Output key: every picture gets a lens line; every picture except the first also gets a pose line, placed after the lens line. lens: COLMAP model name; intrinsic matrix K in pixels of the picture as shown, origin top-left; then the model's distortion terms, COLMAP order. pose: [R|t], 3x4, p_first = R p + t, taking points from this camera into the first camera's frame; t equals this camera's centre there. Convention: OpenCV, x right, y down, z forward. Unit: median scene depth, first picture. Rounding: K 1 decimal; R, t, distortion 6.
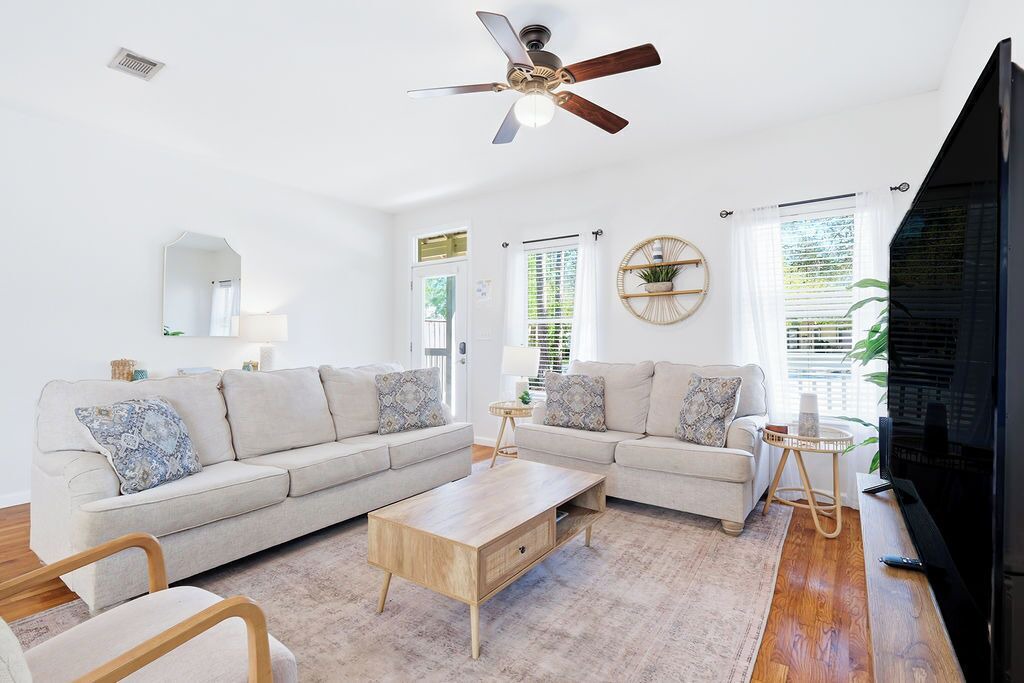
lens RADIAL K [[470.5, 0, 520.1], [0, 470.5, 327.0], [0, 0, 1]] dist [-0.001434, -0.002171]
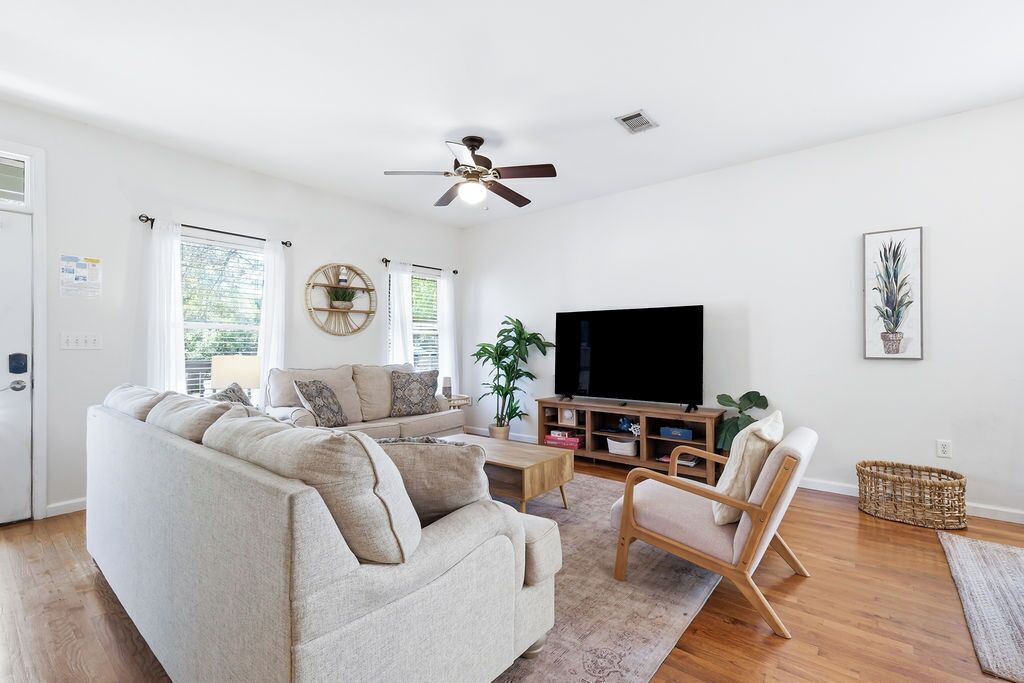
lens RADIAL K [[453.3, 0, 511.0], [0, 453.3, 343.8], [0, 0, 1]] dist [-0.001627, -0.000729]
pose [[0.068060, 0.007294, 0.997655, -0.954754], [-0.022814, 0.999723, -0.005753, 0.014981], [-0.997420, -0.022369, 0.068207, 0.533781]]
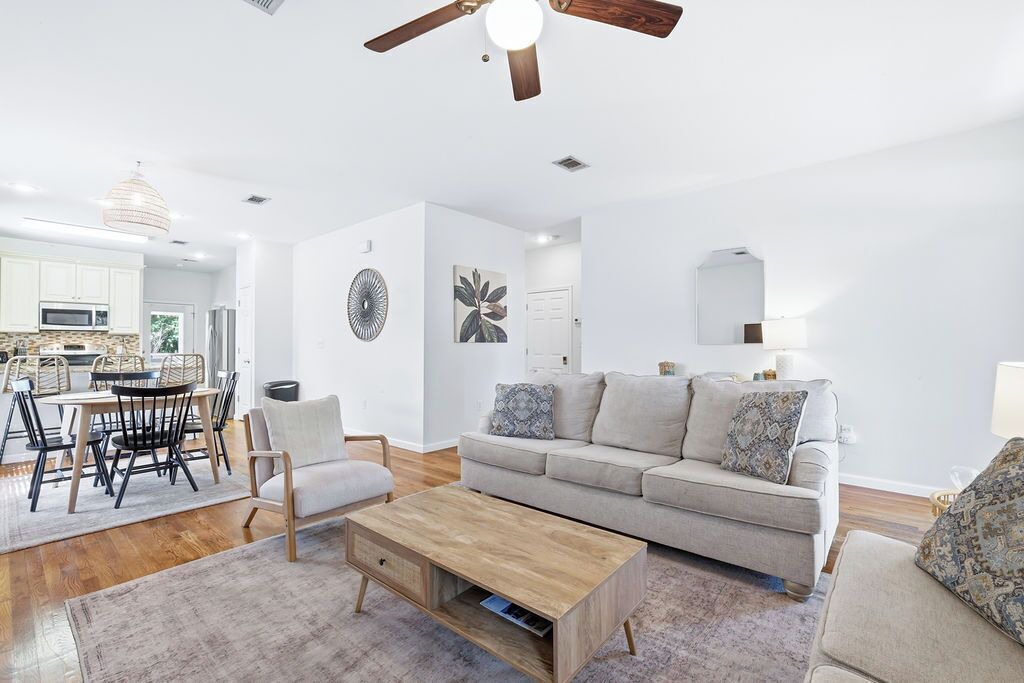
lens RADIAL K [[448.9, 0, 513.9], [0, 448.9, 342.6], [0, 0, 1]] dist [-0.003936, 0.000712]
pose [[-0.096363, -0.008419, -0.995311, 0.482440], [0.024593, 0.999639, -0.010837, 0.018609], [0.995042, -0.025522, -0.096121, 0.727798]]
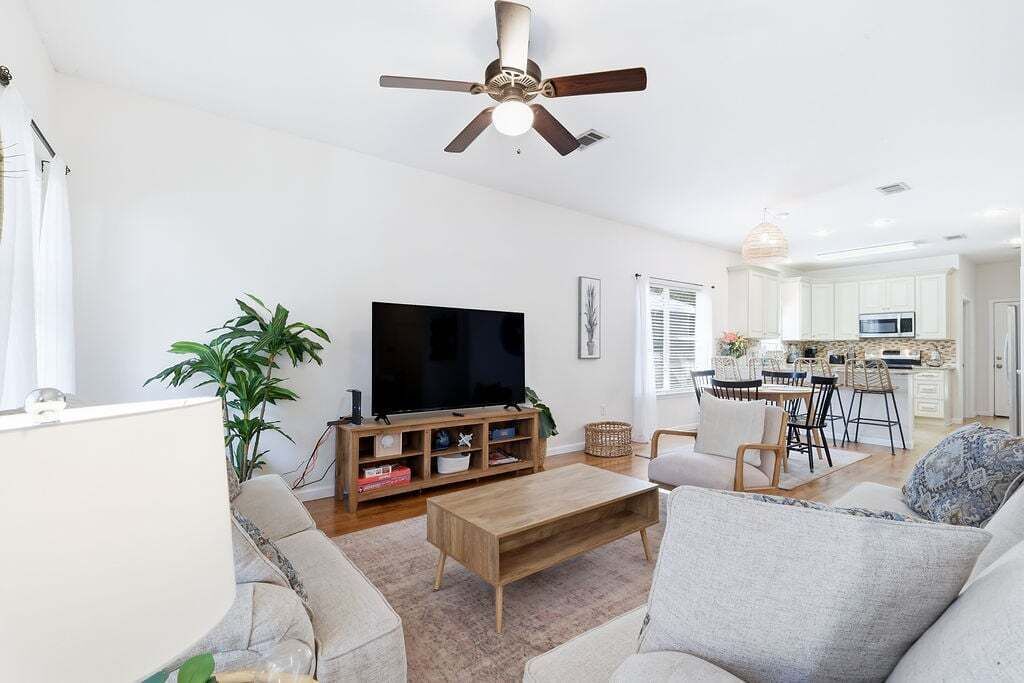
lens RADIAL K [[453.3, 0, 509.1], [0, 453.3, 342.1], [0, 0, 1]] dist [-0.001627, -0.000729]
pose [[-0.952853, 0.000074, 0.303433, -0.172561], [-0.012616, 0.999126, -0.039861, 0.032017], [-0.303171, -0.041810, -0.952019, 1.306093]]
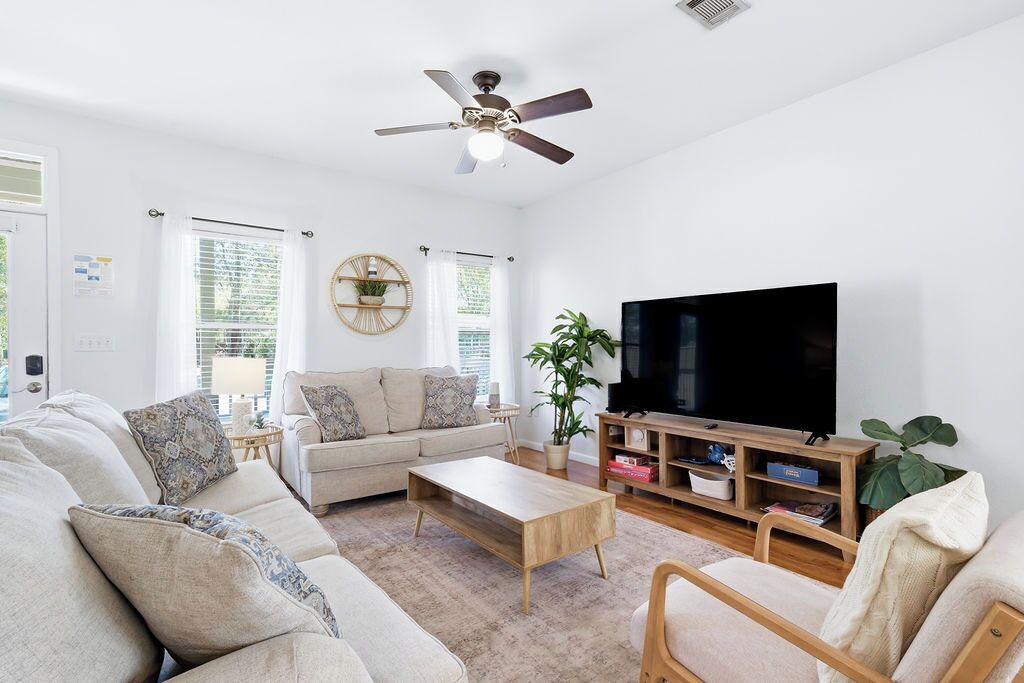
lens RADIAL K [[470.5, 0, 493.3], [0, 470.5, 347.0], [0, 0, 1]] dist [-0.001434, -0.002171]
pose [[0.332859, -0.001202, 0.942976, -0.717030], [-0.018718, 0.999794, 0.007881, 0.011258], [-0.942791, -0.020274, 0.332768, 0.412442]]
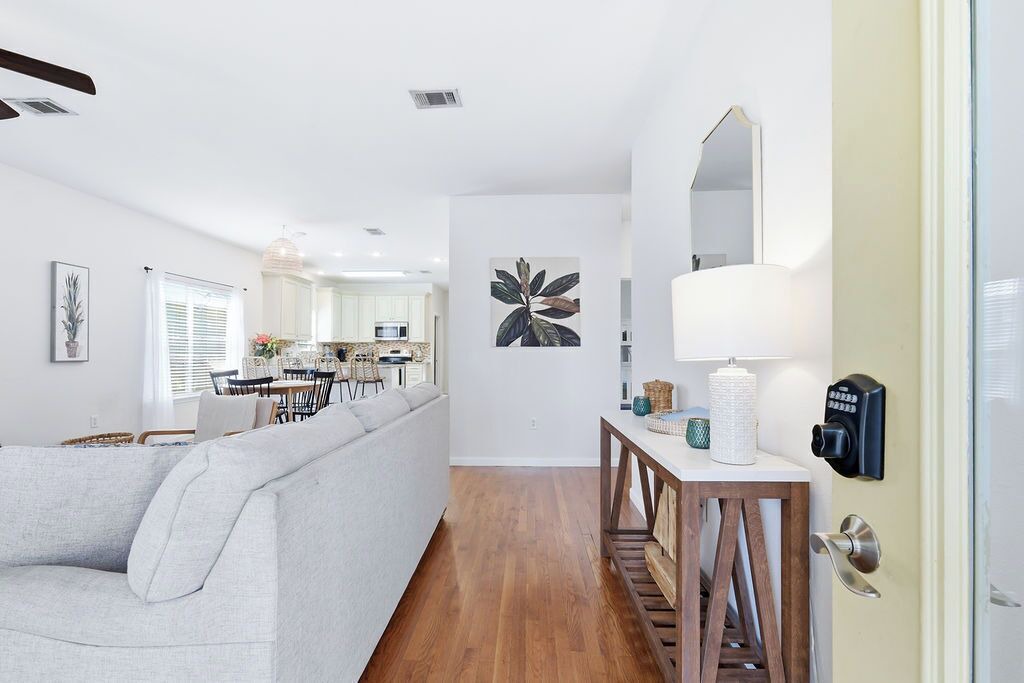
lens RADIAL K [[453.3, 0, 514.7], [0, 453.3, 349.7], [0, 0, 1]] dist [-0.001627, -0.000729]
pose [[-0.833640, -0.001233, -0.552307, -0.302432], [0.014353, 0.999611, -0.023896, 0.037773], [0.552122, -0.027848, -0.833298, 1.513947]]
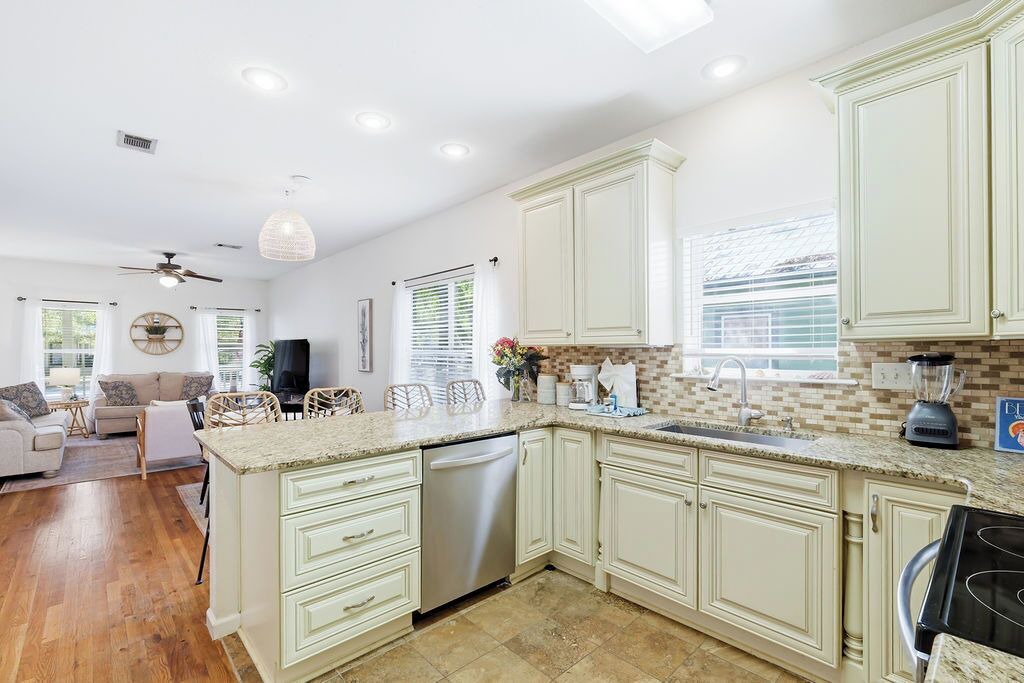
lens RADIAL K [[453.3, 0, 510.3], [0, 453.3, 352.0], [0, 0, 1]] dist [-0.001627, -0.000729]
pose [[0.207709, -0.003023, 0.978186, -1.493313], [-0.020637, 0.999759, 0.007472, -0.072382], [-0.977973, -0.021738, 0.207597, -1.055672]]
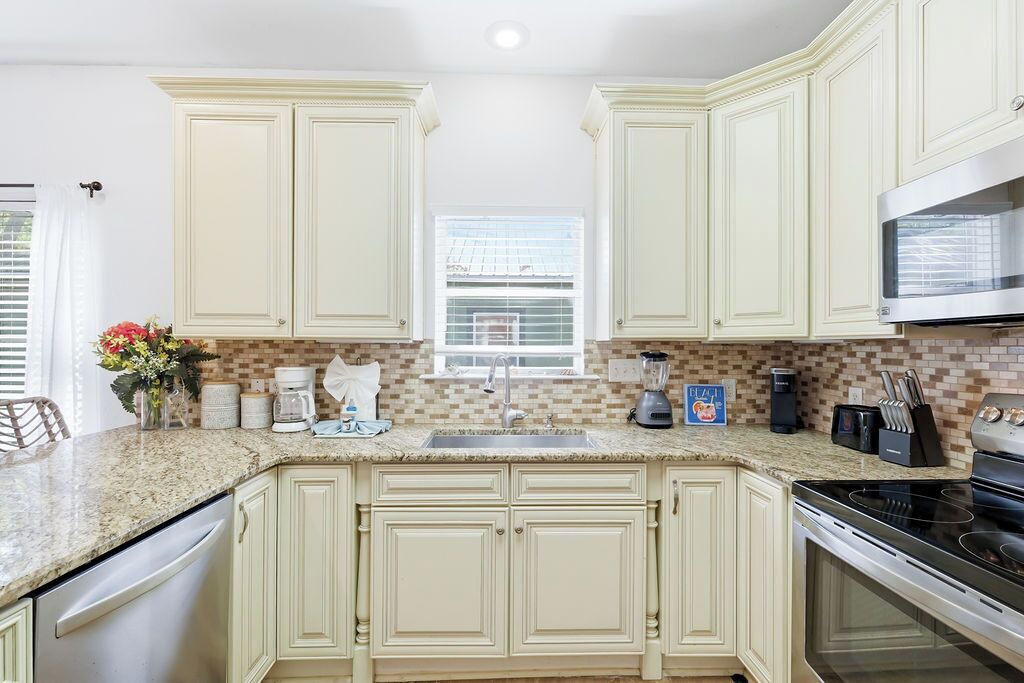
lens RADIAL K [[453.3, 0, 510.5], [0, 453.3, 344.6], [0, 0, 1]] dist [-0.001627, -0.000729]
pose [[-0.598457, 0.001912, 0.801152, -1.270654], [-0.023893, 0.999510, -0.020233, -0.068174], [-0.800798, -0.031251, -0.598118, -0.877168]]
